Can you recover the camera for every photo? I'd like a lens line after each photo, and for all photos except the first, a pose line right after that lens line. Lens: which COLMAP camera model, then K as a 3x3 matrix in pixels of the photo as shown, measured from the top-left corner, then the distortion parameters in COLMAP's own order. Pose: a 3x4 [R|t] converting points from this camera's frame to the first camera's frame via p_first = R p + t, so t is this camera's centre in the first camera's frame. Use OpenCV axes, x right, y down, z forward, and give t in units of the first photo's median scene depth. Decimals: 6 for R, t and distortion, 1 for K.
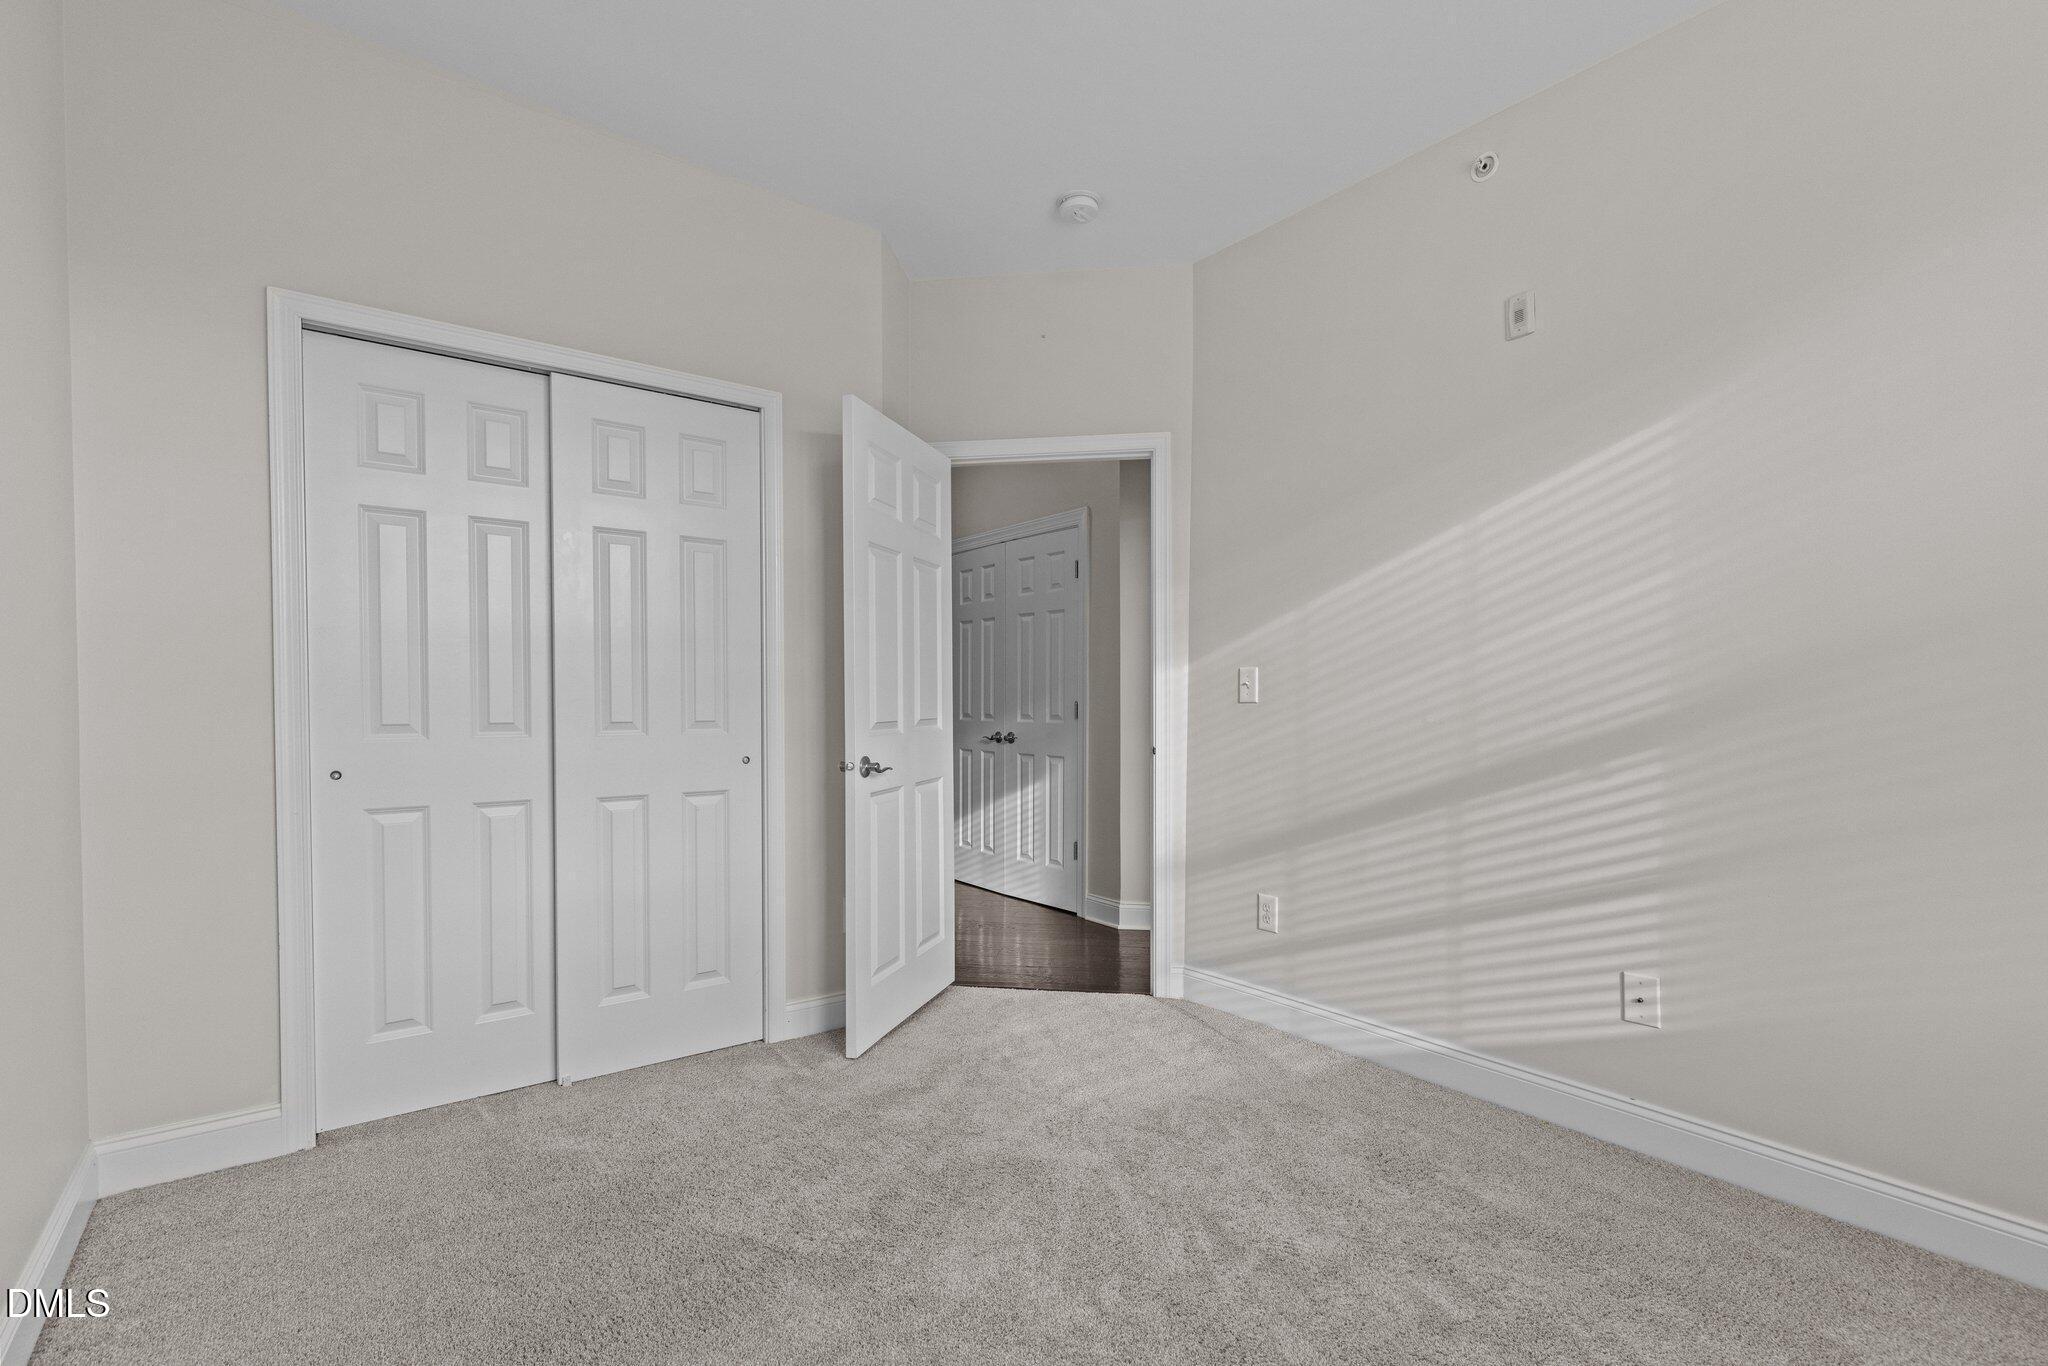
lens RADIAL K [[934.7, 0, 1019.9], [0, 934.7, 676.5], [0, 0, 1]] dist [0.012521, 0.000426]
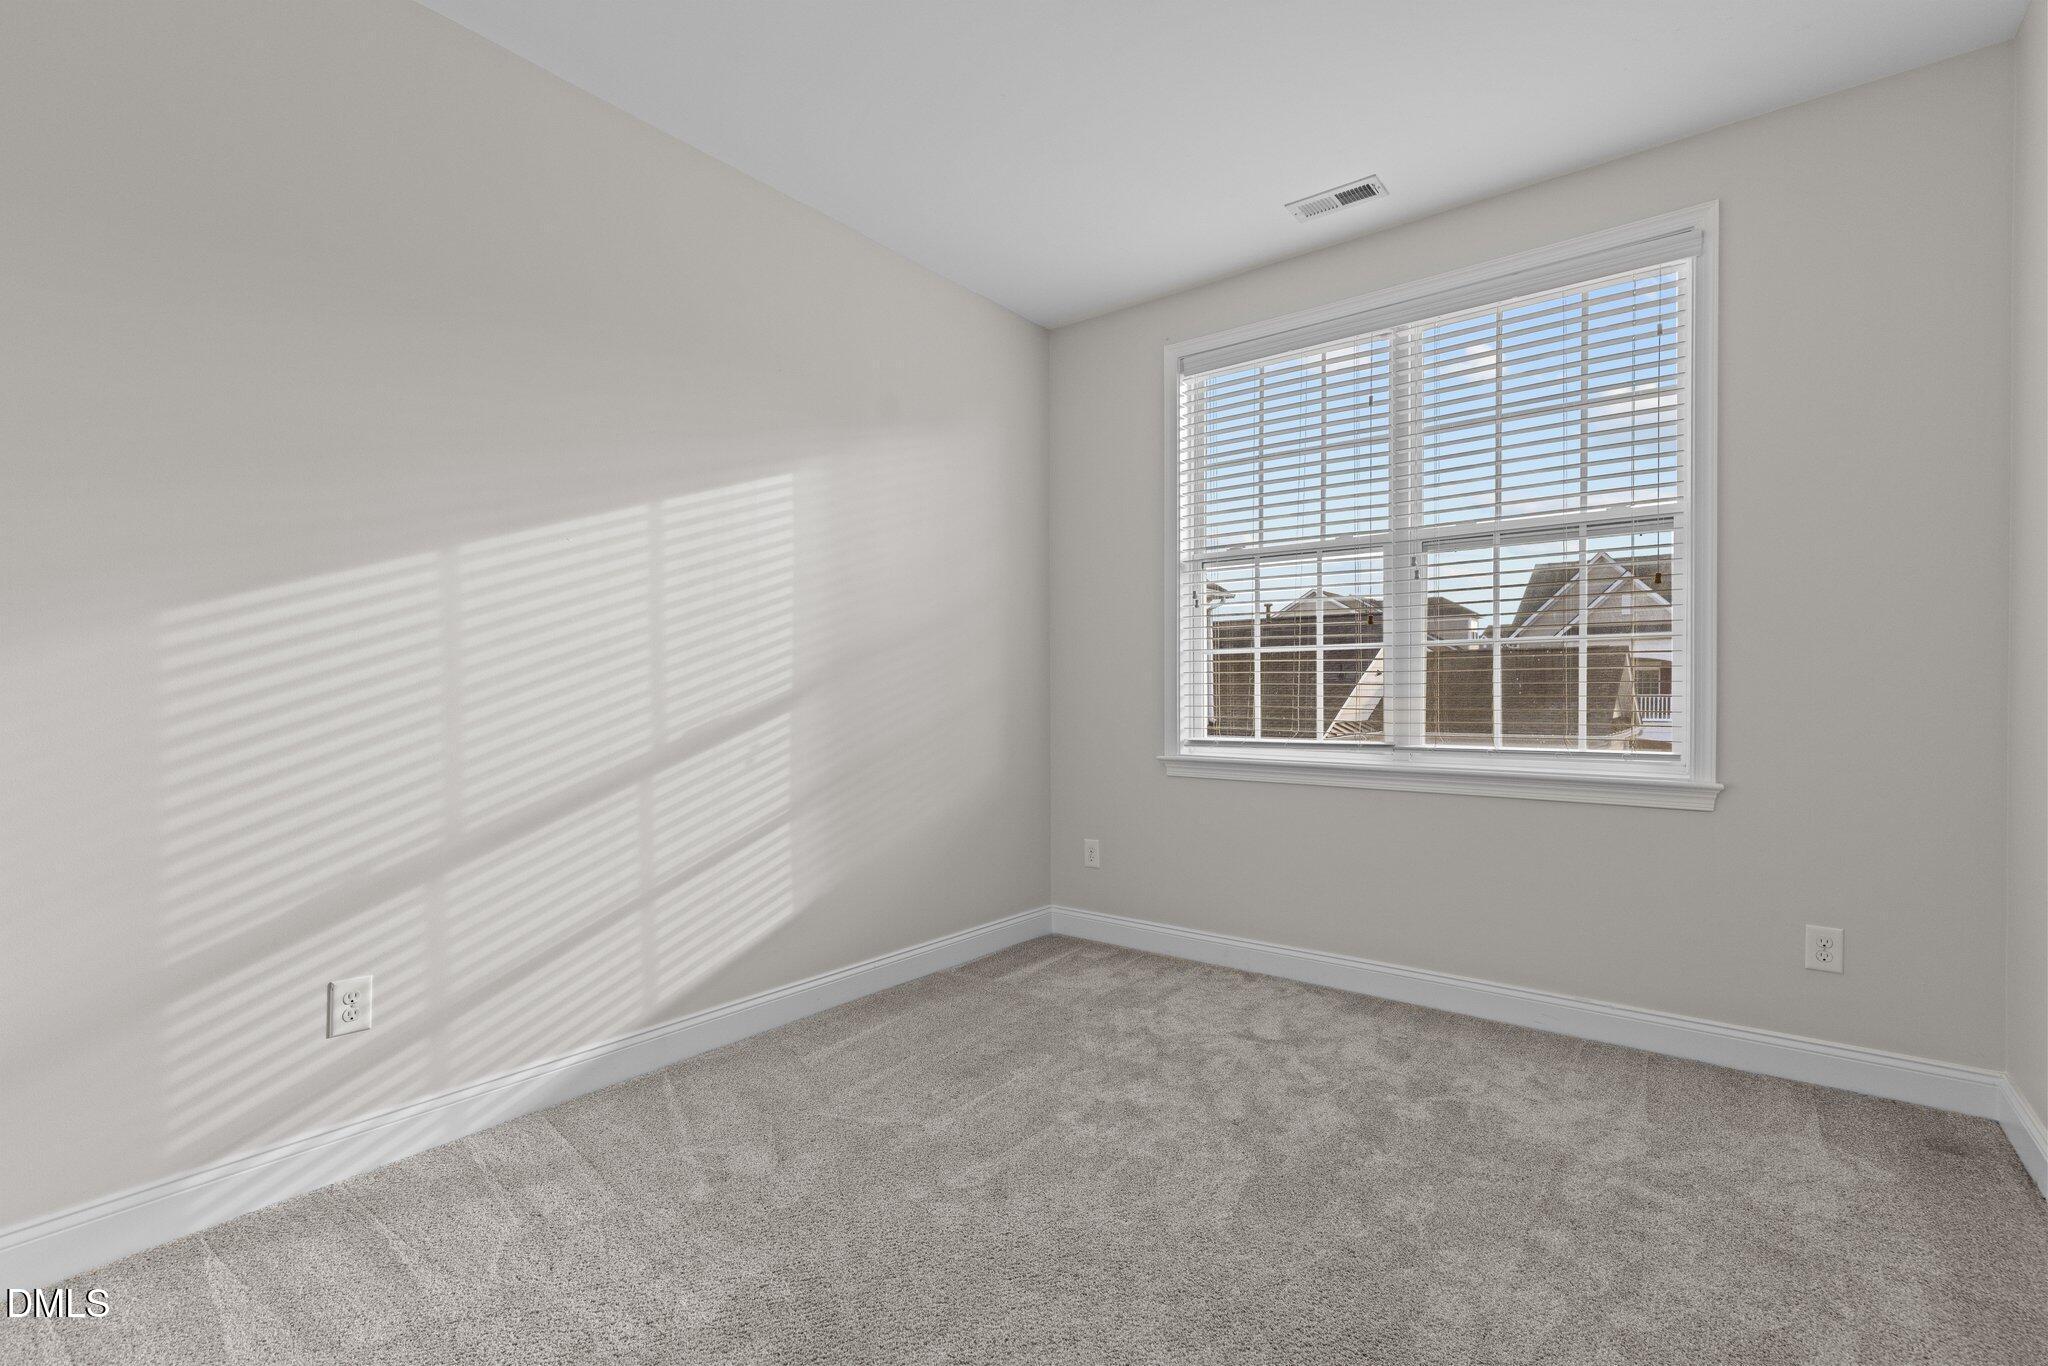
lens RADIAL K [[934.7, 0, 1019.9], [0, 934.7, 676.5], [0, 0, 1]] dist [0.012521, 0.000426]
pose [[-0.246090, 0.016467, 0.969107, -0.590089], [-0.002599, 0.999841, -0.017650, 0.036345], [-0.969243, -0.006862, -0.246008, 0.841474]]
